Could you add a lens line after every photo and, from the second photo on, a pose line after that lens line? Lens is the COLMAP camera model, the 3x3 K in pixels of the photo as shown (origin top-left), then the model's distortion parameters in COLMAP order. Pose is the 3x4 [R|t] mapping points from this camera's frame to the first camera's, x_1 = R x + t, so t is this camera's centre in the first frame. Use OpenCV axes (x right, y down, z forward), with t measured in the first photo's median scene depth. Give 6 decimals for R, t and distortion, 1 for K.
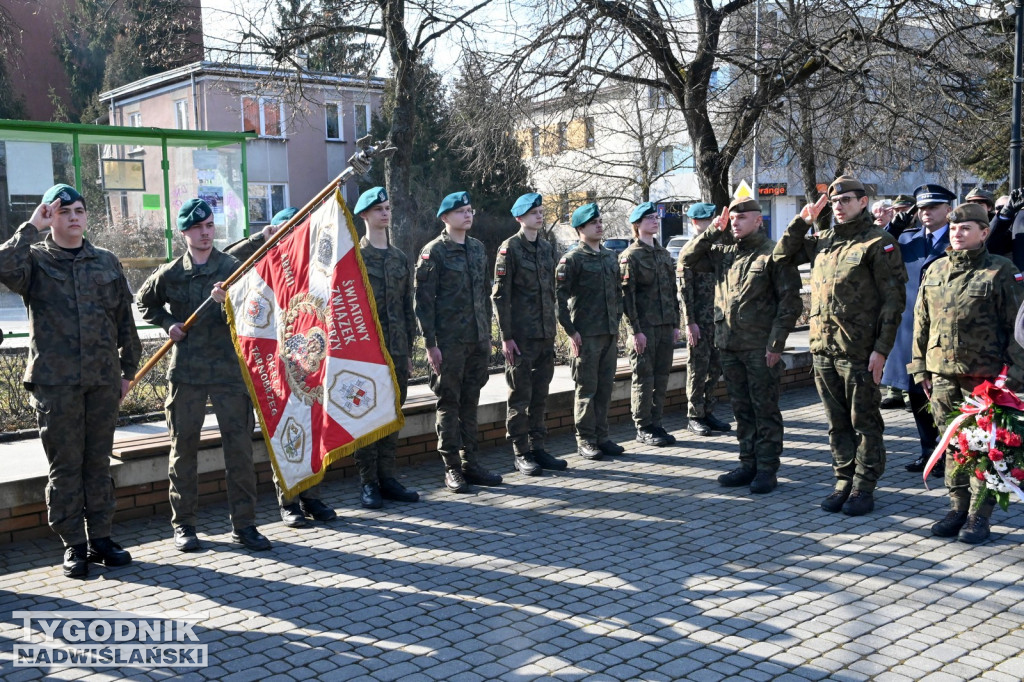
lens RADIAL K [[766.7, 0, 516.0], [0, 766.7, 340.9], [0, 0, 1]] dist [-0.128890, 0.123359]
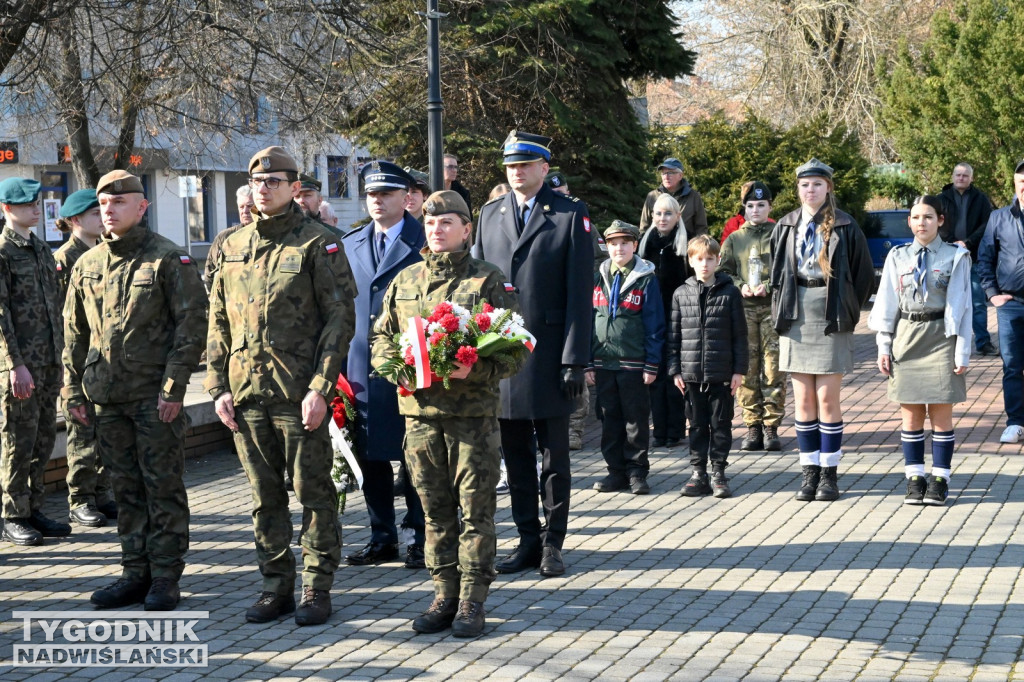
lens RADIAL K [[765.2, 0, 513.9], [0, 765.2, 343.6], [0, 0, 1]] dist [-0.130838, 0.123740]
pose [[0.932443, -0.037149, 0.359403, 0.388816], [0.034028, 0.999308, 0.015010, -0.038909], [-0.359712, -0.001766, 0.933062, 0.255674]]
